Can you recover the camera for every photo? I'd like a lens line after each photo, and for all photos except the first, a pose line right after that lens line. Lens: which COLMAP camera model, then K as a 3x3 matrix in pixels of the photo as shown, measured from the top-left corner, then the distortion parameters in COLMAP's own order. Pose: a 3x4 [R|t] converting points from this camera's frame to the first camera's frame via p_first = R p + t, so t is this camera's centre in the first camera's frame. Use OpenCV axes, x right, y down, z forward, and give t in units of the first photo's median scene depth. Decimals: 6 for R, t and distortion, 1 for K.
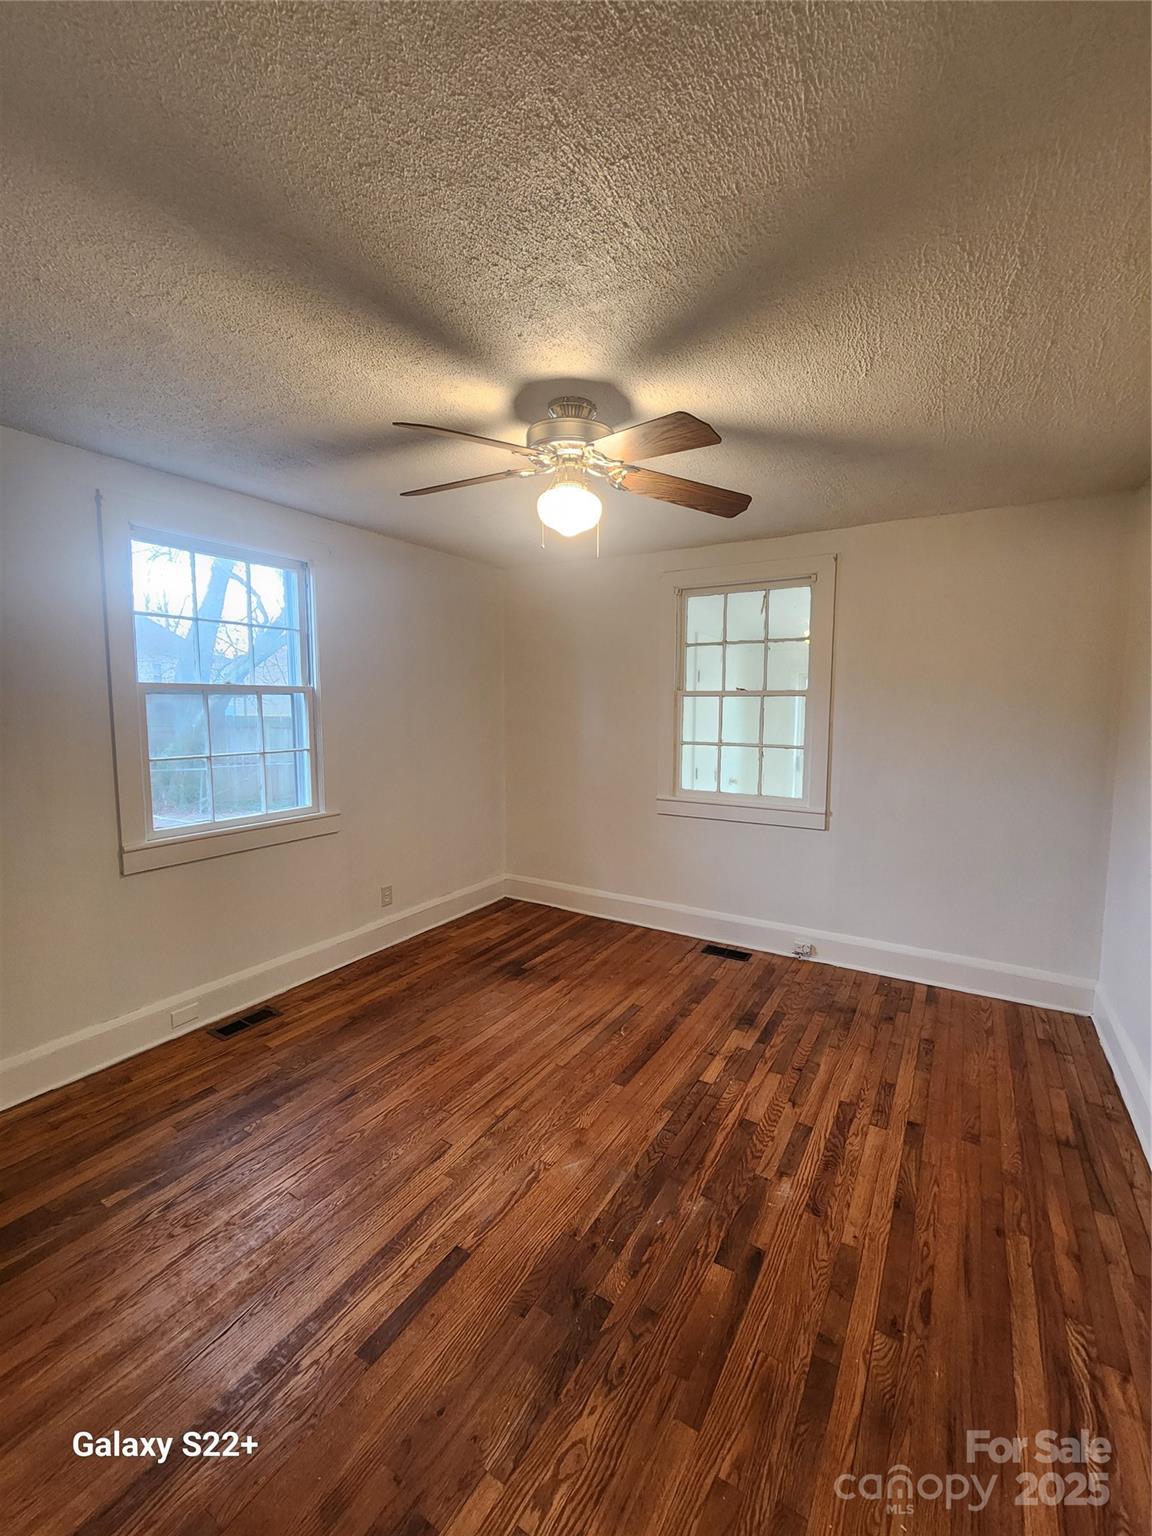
lens RADIAL K [[630.5, 0, 576.3], [0, 630.5, 764.0], [0, 0, 1]] dist [-0.002901, -0.001017]
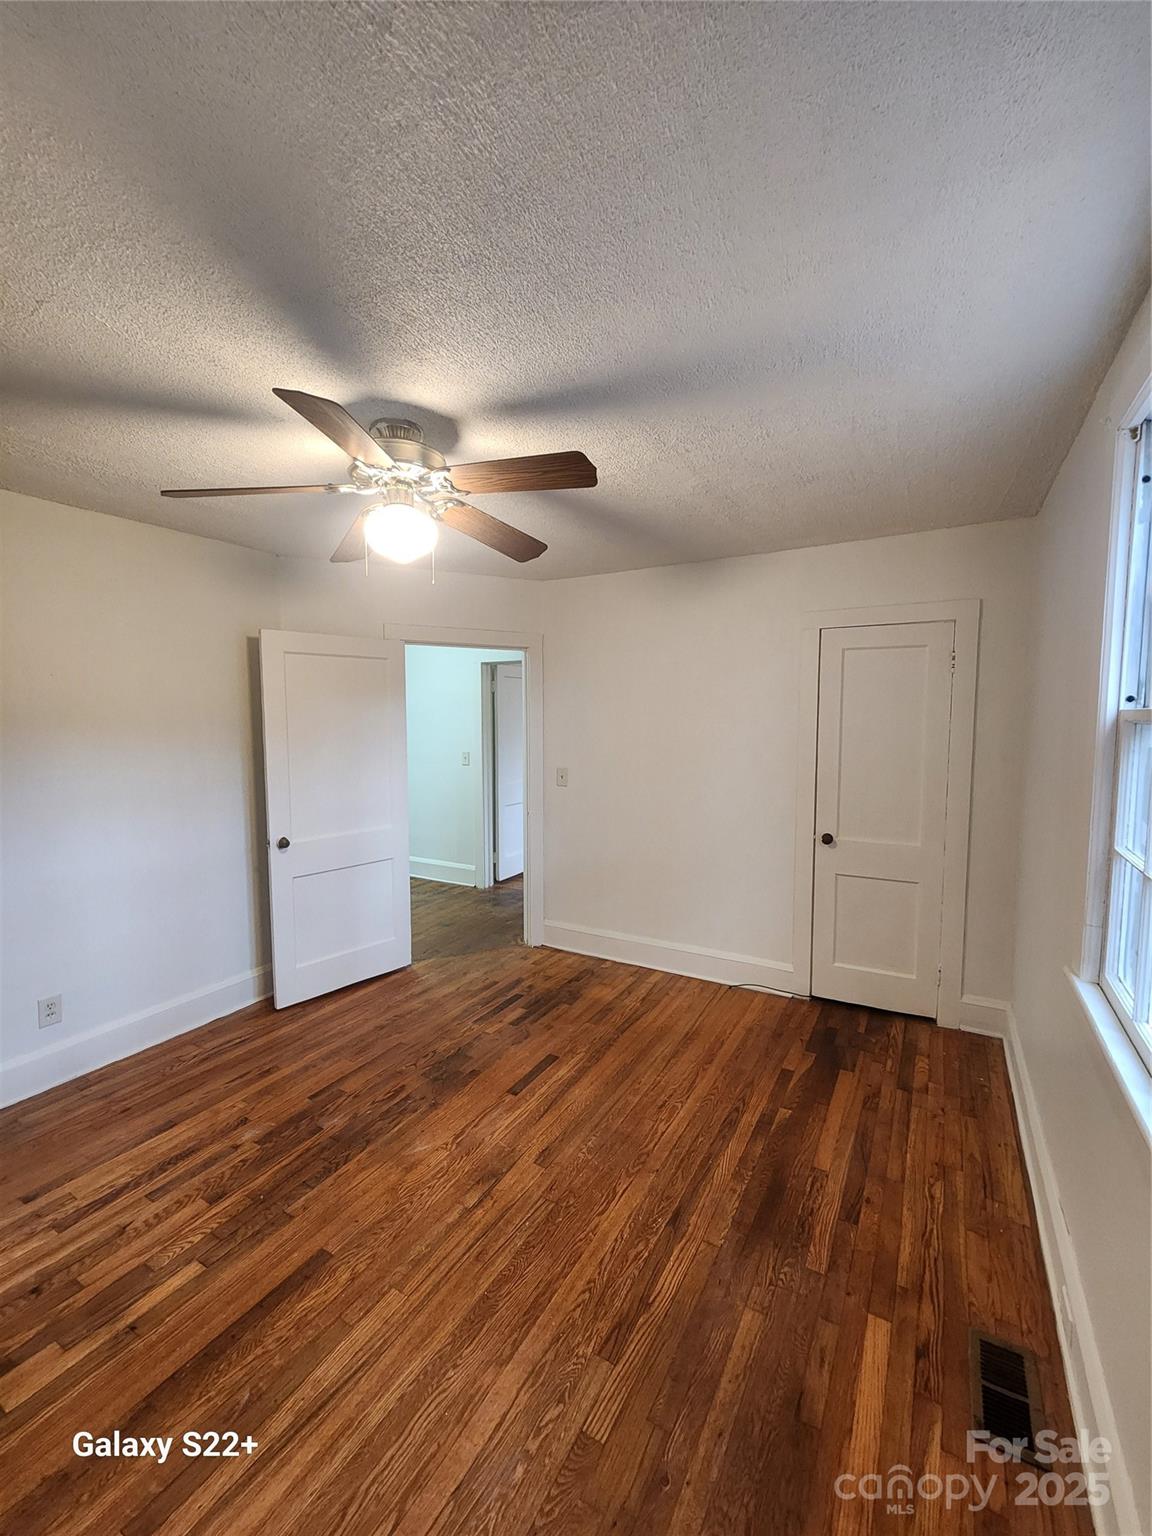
lens RADIAL K [[630.5, 0, 577.2], [0, 630.5, 767.5], [0, 0, 1]] dist [-0.002901, -0.001017]
pose [[-0.999553, -0.004268, -0.029577, -0.230851], [-0.009500, 0.983786, 0.179094, -0.213002], [0.028333, 0.179295, -0.983387, 1.868793]]
